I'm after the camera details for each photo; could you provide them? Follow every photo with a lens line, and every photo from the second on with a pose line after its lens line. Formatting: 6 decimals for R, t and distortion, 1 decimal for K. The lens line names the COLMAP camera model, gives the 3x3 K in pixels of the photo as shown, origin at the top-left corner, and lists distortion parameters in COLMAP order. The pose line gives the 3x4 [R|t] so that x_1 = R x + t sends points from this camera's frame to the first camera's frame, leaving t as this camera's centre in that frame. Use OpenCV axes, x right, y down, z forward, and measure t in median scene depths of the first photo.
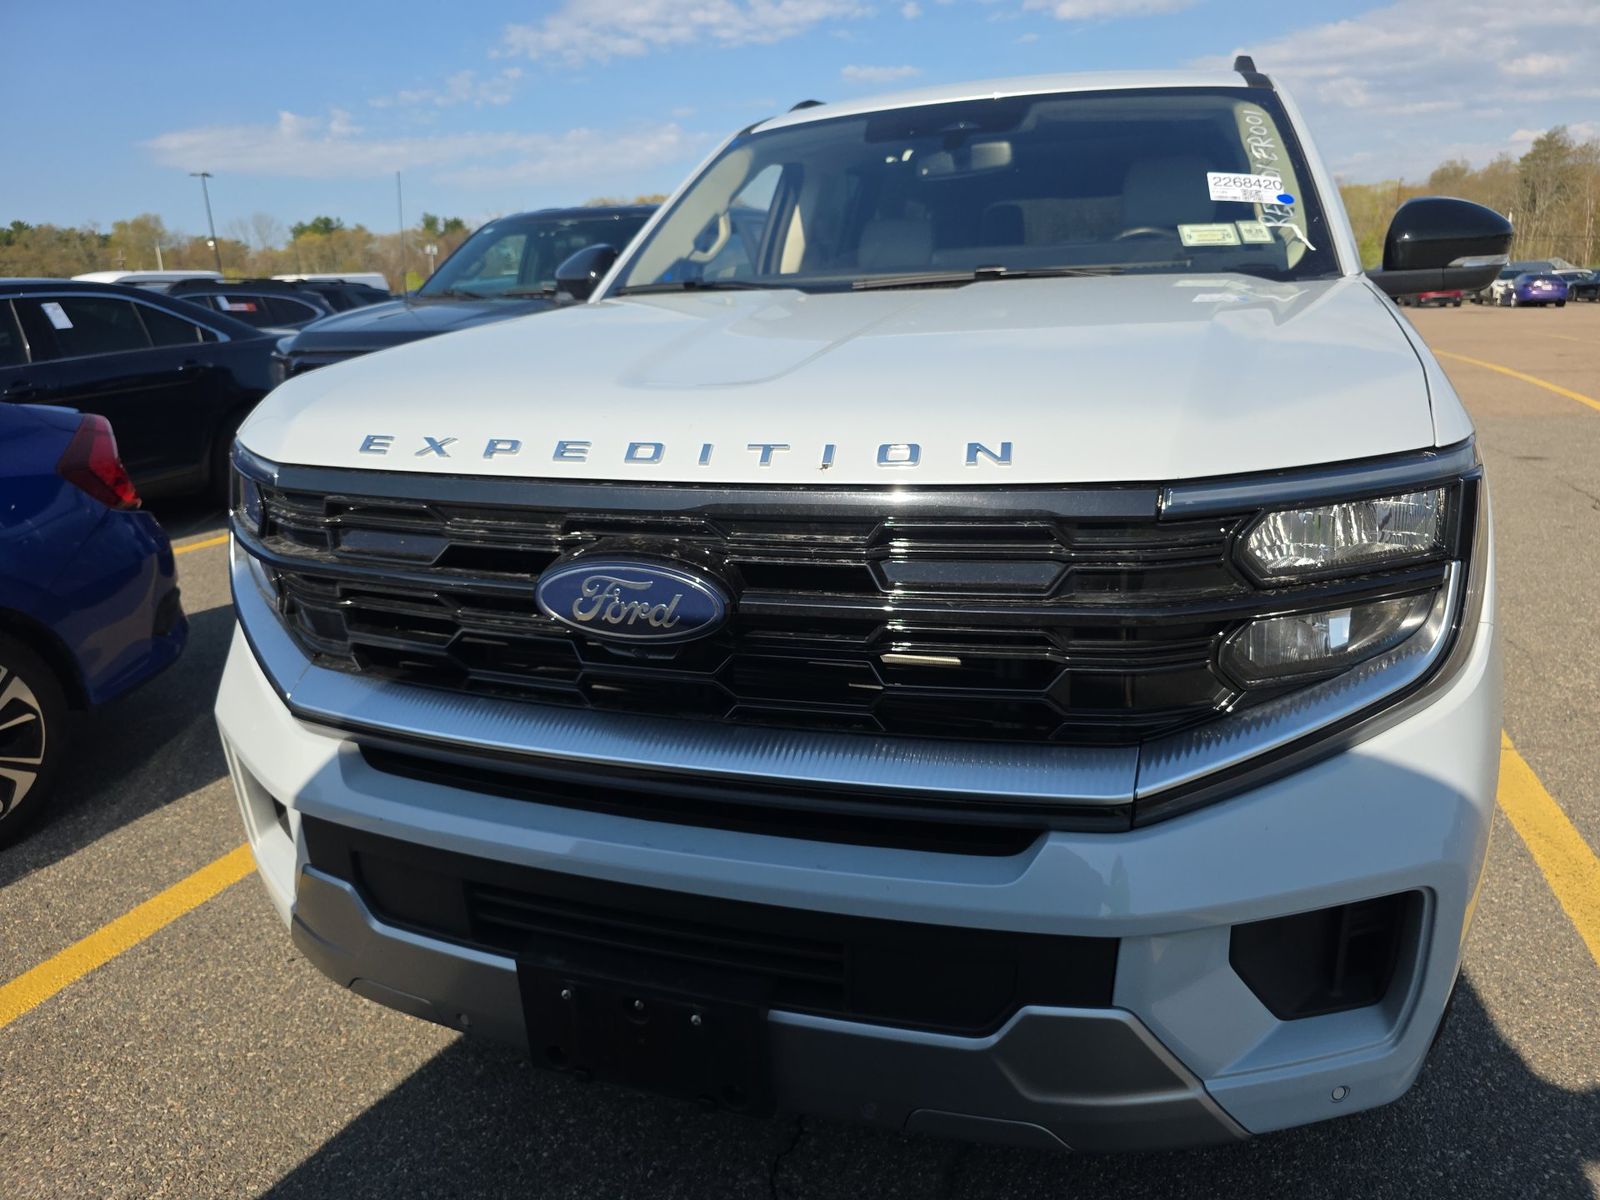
lens RADIAL K [[1089.4, 0, 799.1], [0, 1089.4, 610.5], [0, 0, 1]] dist [0.028798, -0.026672]
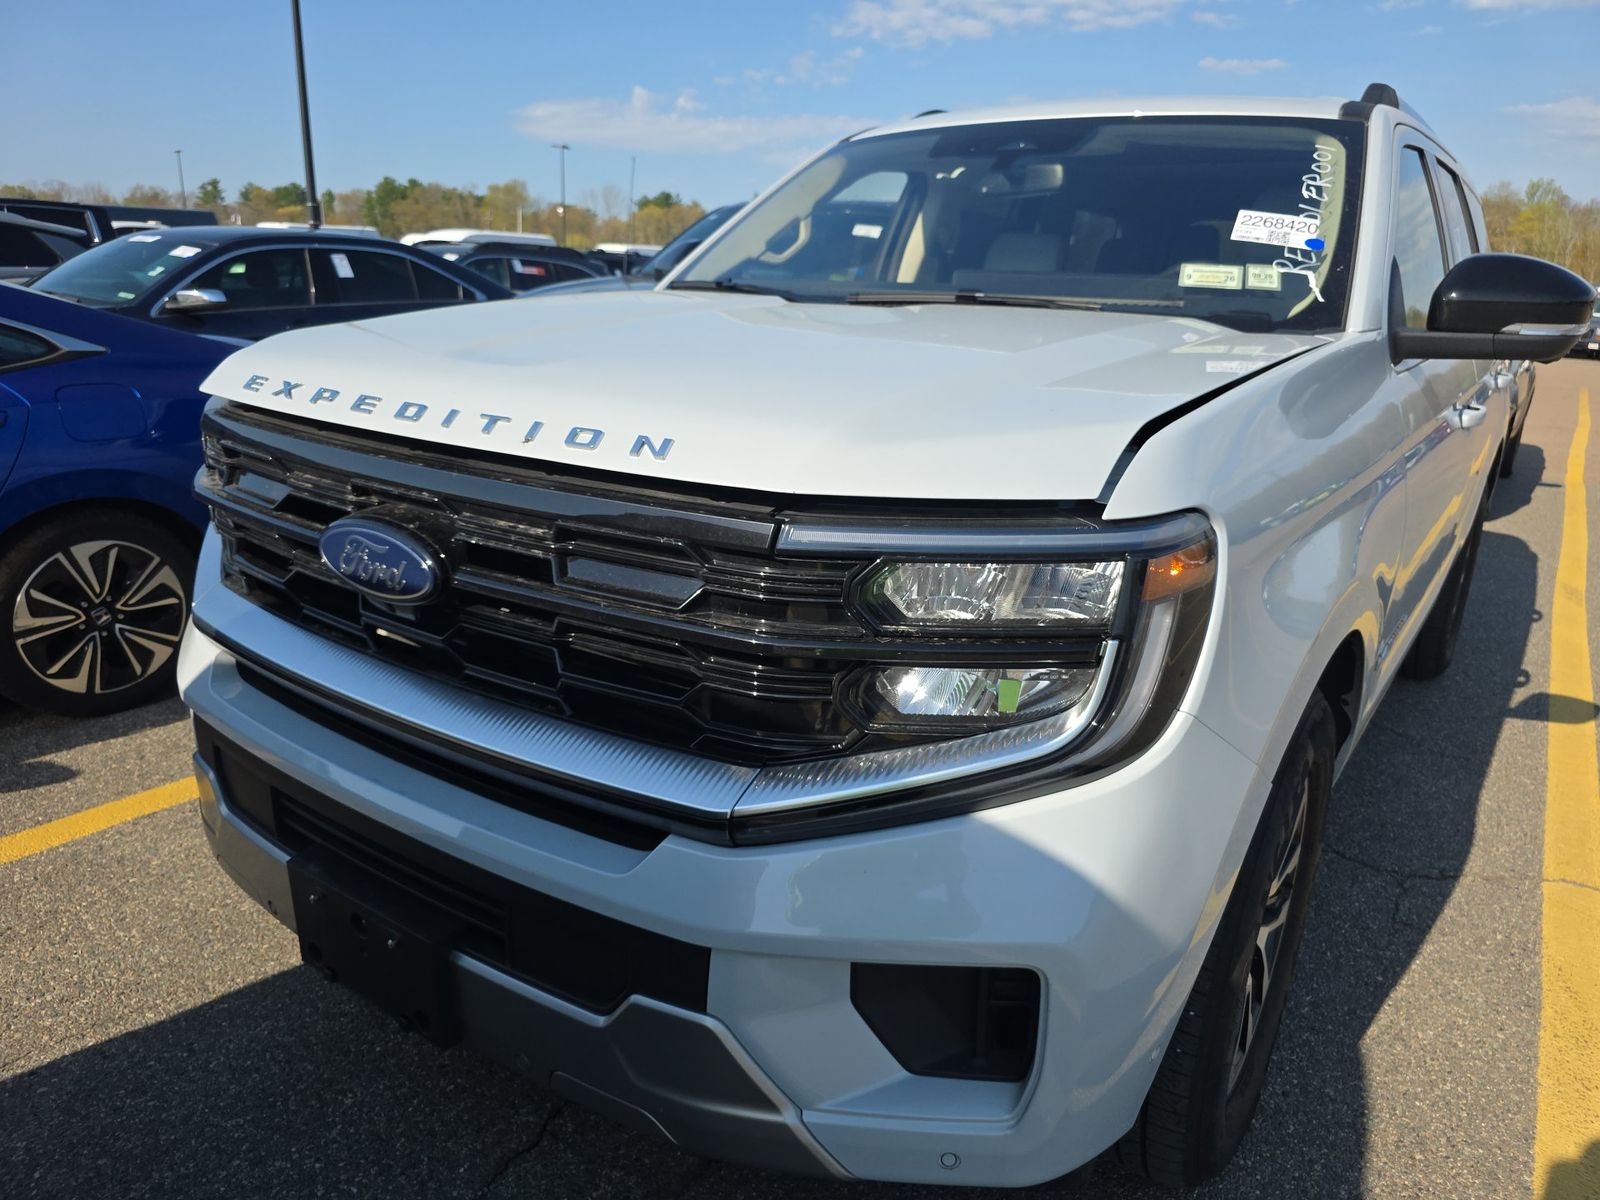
lens RADIAL K [[1089.4, 0, 798.9], [0, 1089.4, 602.5], [0, 0, 1]] dist [0.028798, -0.026672]
pose [[0.961153, 0.147922, -0.233033, 0.336394], [-0.148129, 0.988827, 0.016716, -0.031948], [0.232902, 0.018452, 0.972325, 0.005150]]
